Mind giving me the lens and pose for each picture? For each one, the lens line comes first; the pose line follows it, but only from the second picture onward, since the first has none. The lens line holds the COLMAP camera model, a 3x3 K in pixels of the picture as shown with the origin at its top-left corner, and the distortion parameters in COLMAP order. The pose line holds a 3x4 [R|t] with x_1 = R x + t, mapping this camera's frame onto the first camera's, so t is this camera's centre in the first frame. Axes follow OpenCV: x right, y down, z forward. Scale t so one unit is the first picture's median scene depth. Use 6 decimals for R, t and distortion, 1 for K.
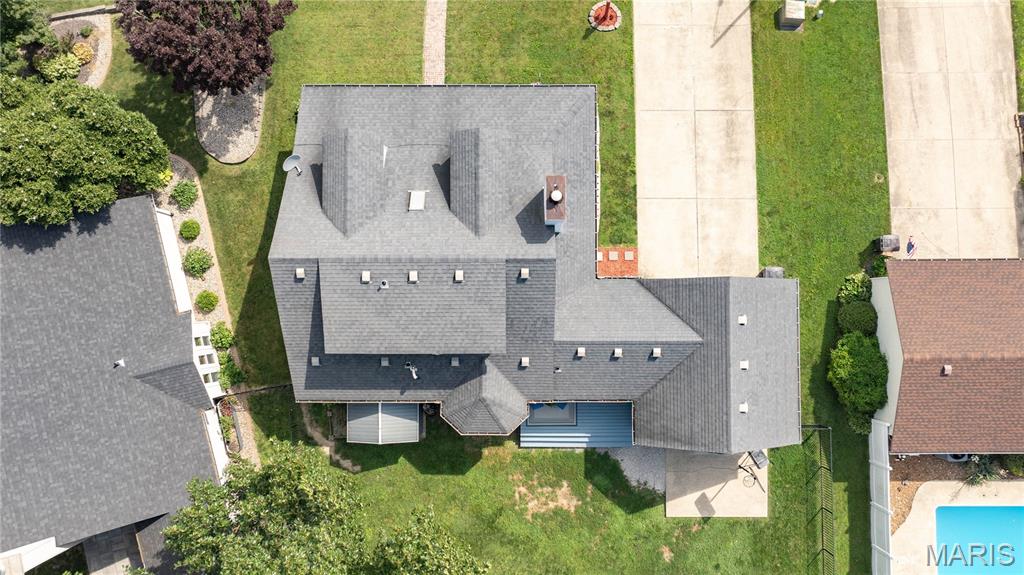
lens RADIAL K [[736.4, 0, 518.5], [0, 736.4, 280.4], [0, 0, 1]] dist [-0.003050, 0.002580]
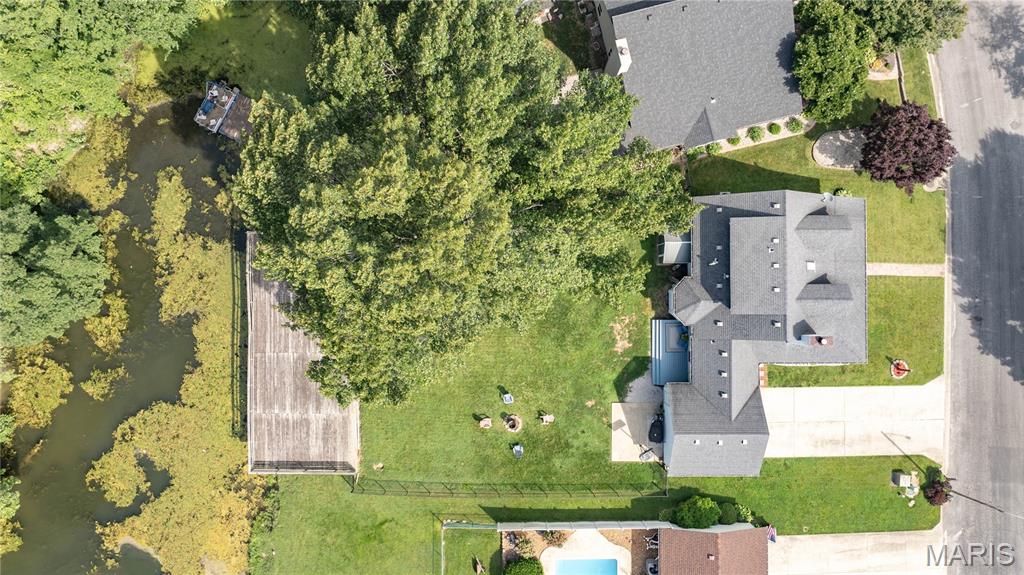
lens RADIAL K [[736.4, 0, 505.2], [0, 736.4, 281.1], [0, 0, 1]] dist [-0.003050, 0.002580]
pose [[-0.002182, 0.999845, -0.017445, -0.057494], [-0.999775, -0.001813, 0.021126, 0.543271], [0.021091, 0.017488, 0.999625, -0.760107]]
